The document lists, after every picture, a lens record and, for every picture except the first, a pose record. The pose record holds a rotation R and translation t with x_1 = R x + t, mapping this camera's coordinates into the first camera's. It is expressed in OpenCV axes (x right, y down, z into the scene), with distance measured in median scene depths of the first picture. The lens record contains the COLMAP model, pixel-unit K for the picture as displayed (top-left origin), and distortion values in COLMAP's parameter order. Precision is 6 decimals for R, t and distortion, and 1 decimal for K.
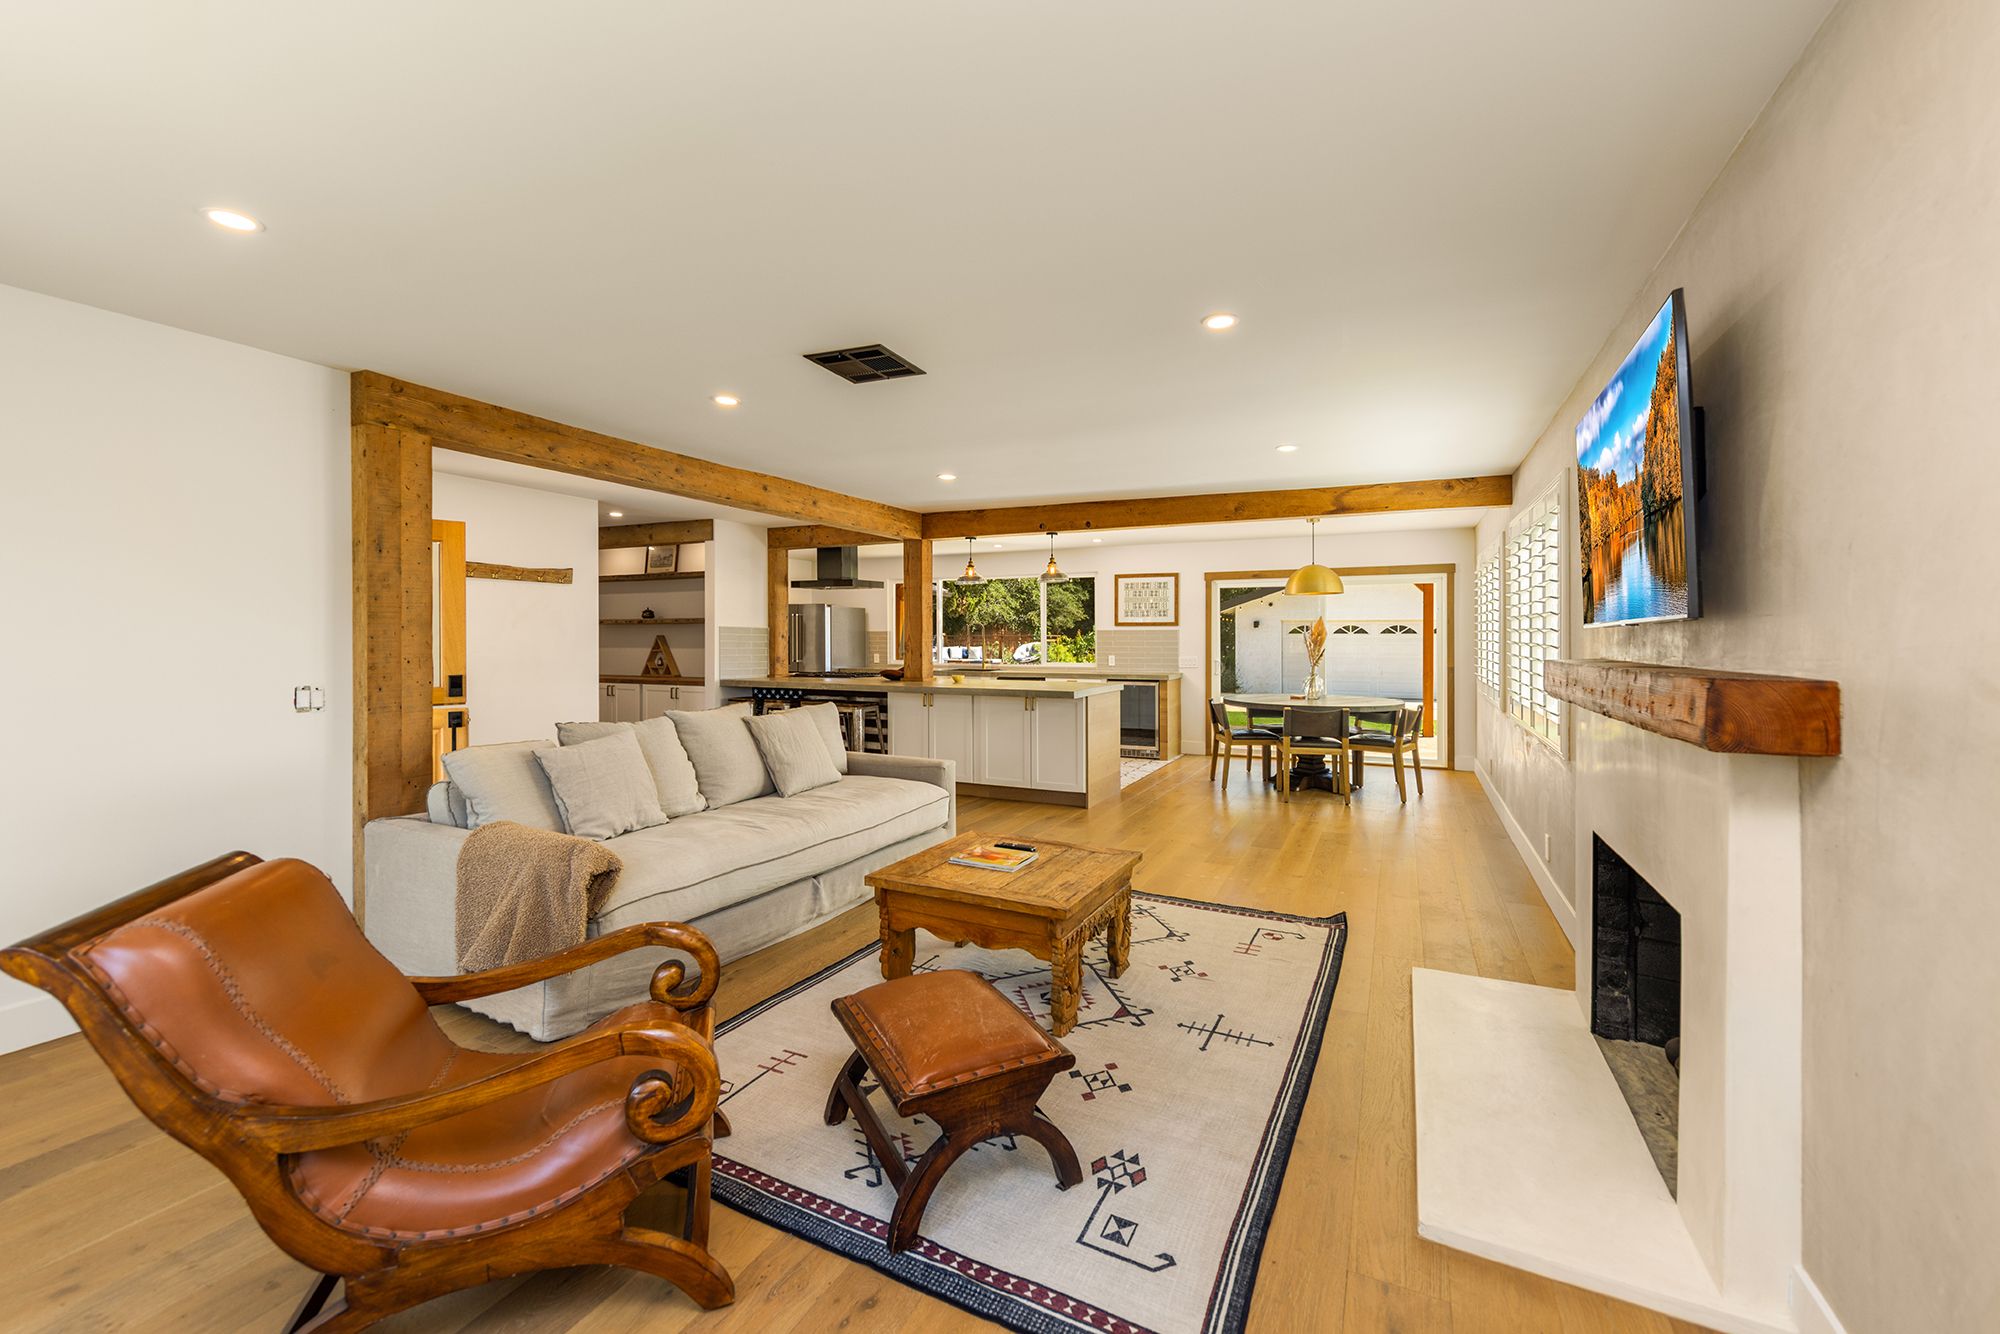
lens RADIAL K [[816.8, 0, 986.4], [0, 816.8, 624.3], [0, 0, 1]] dist [-0.001190, -0.000020]
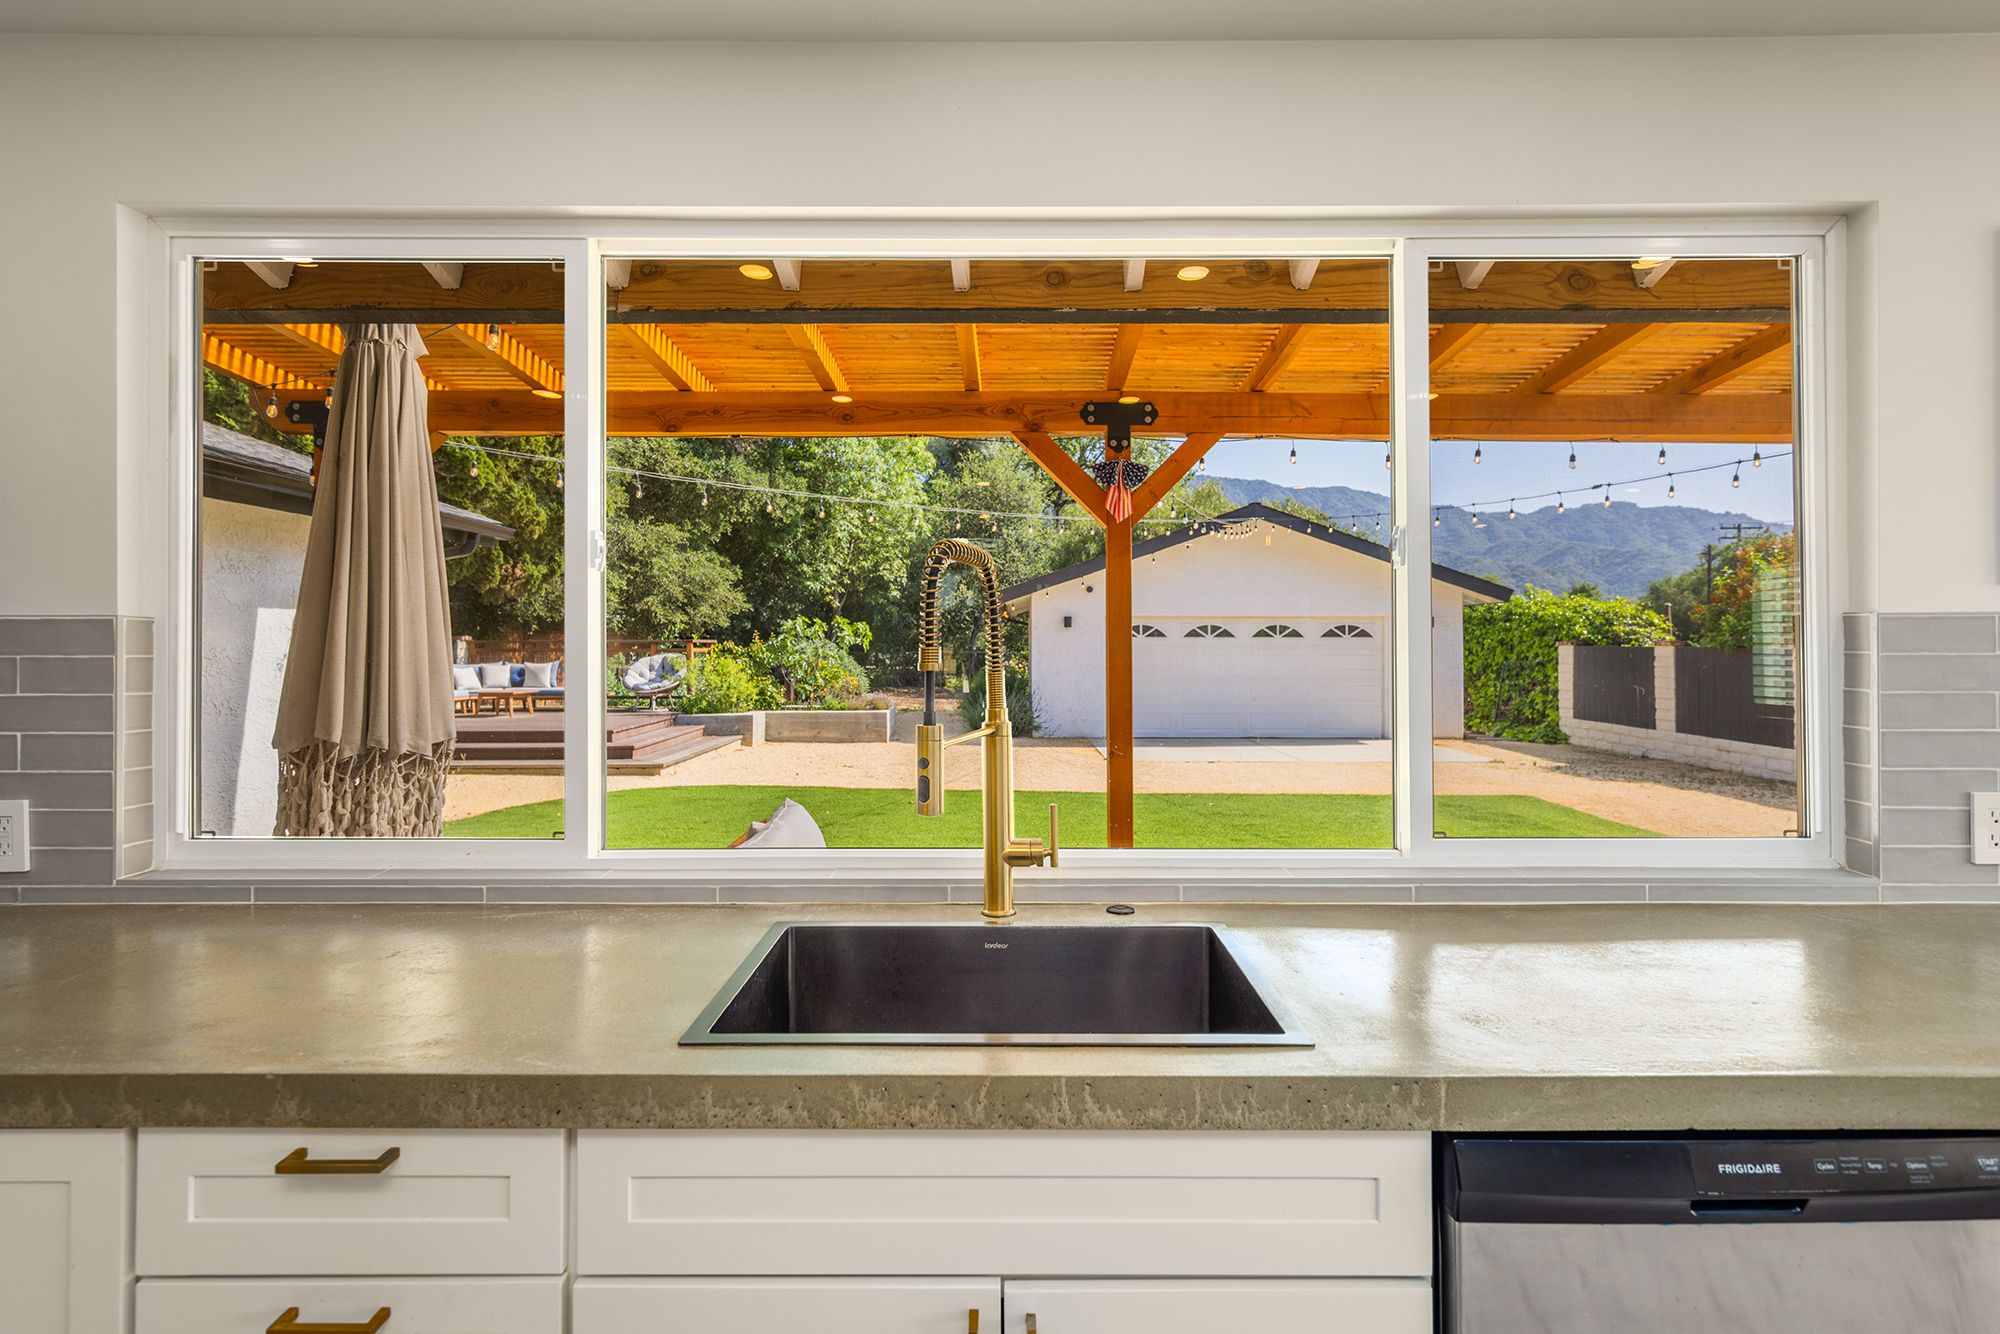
lens RADIAL K [[954.3, 0, 993.5], [0, 954.3, 628.4], [0, 0, 1]] dist [0.005987, 0.000416]
pose [[0.893158, 0.004344, 0.449721, -0.079629], [-0.005371, 0.999985, 0.001007, 0.011109], [-0.449710, -0.003315, 0.893168, 0.960013]]
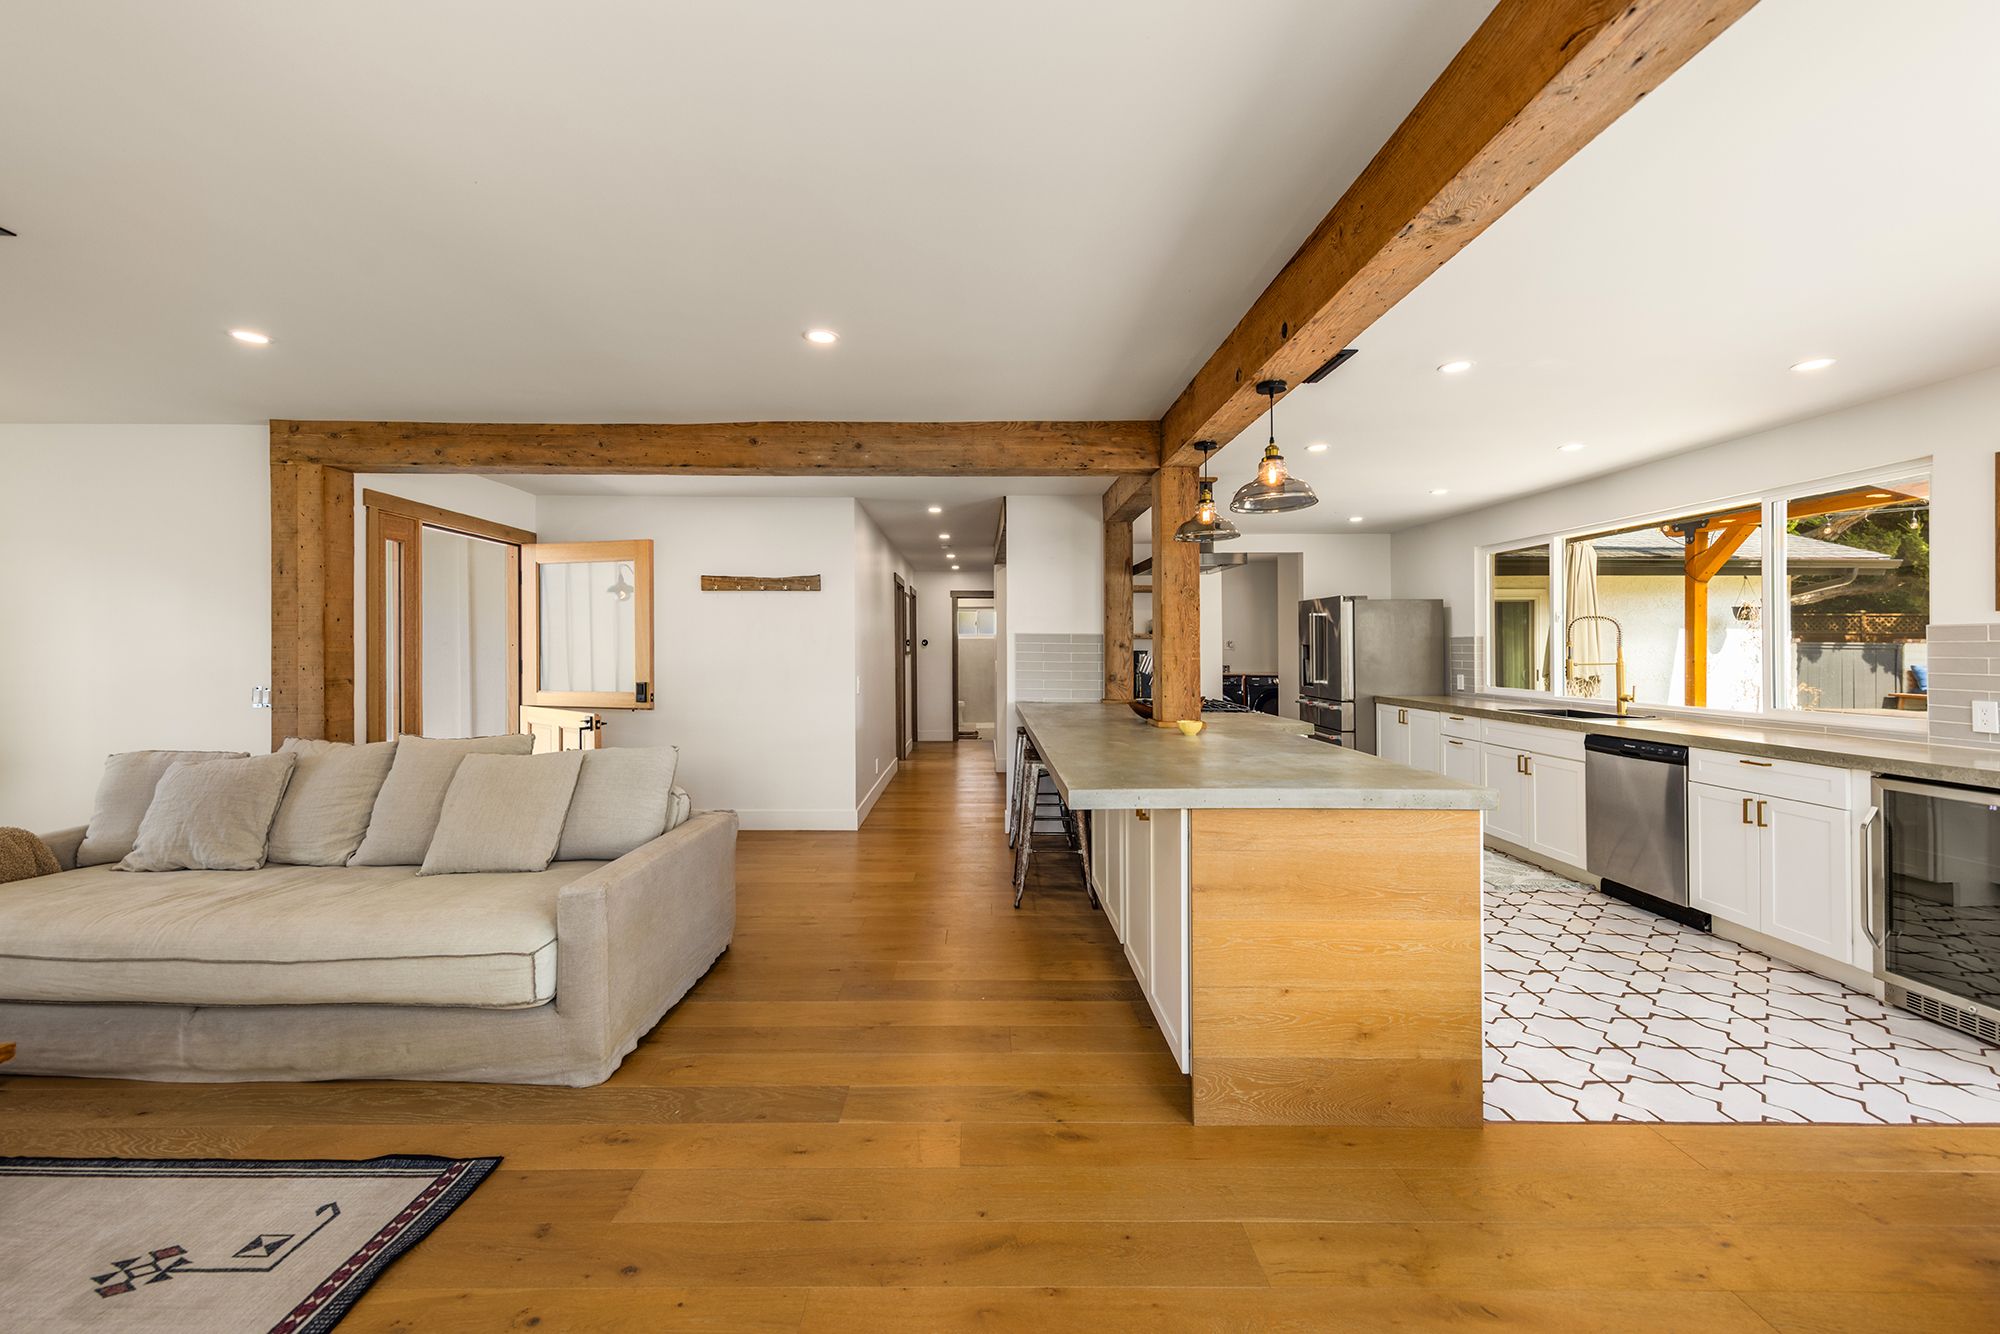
lens RADIAL K [[790.9, 0, 984.9], [0, 790.9, 635.5], [0, 0, 1]] dist [0.008194, -0.000603]
pose [[0.455292, -0.015087, -0.890214, 0.266121], [0.014786, 0.999847, -0.009382, 0.009296], [0.890219, -0.008891, 0.455445, 0.511749]]
